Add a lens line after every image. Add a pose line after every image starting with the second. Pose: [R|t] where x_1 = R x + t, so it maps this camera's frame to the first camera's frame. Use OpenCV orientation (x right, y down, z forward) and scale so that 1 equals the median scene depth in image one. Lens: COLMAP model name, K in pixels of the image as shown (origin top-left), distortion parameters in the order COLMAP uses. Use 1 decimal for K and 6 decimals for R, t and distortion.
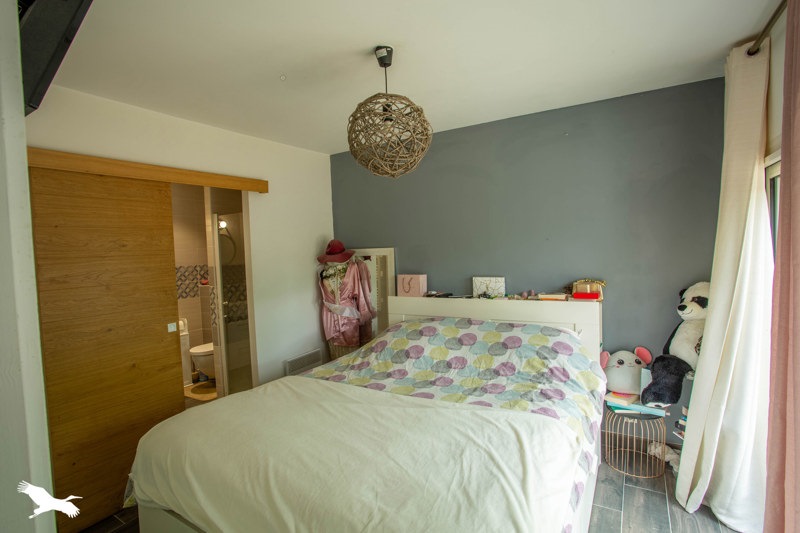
lens RADIAL K [[384.2, 0, 393.1], [0, 384.2, 267.5], [0, 0, 1]] dist [-0.004371, 0.000272]
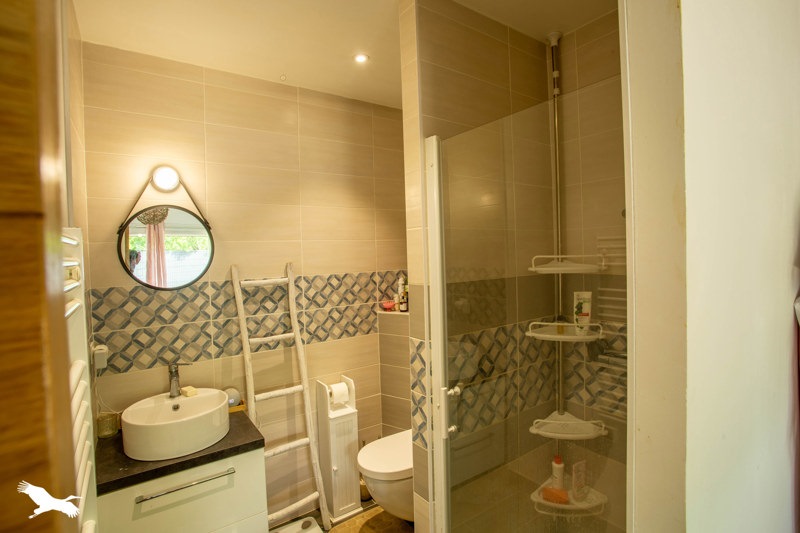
lens RADIAL K [[384.2, 0, 399.0], [0, 384.2, 263.3], [0, 0, 1]] dist [-0.004371, 0.000272]
pose [[0.927069, 0.020371, -0.374336, -0.298398], [-0.019317, 0.999792, 0.006567, -0.021014], [0.374392, 0.001143, 0.927270, 0.553904]]
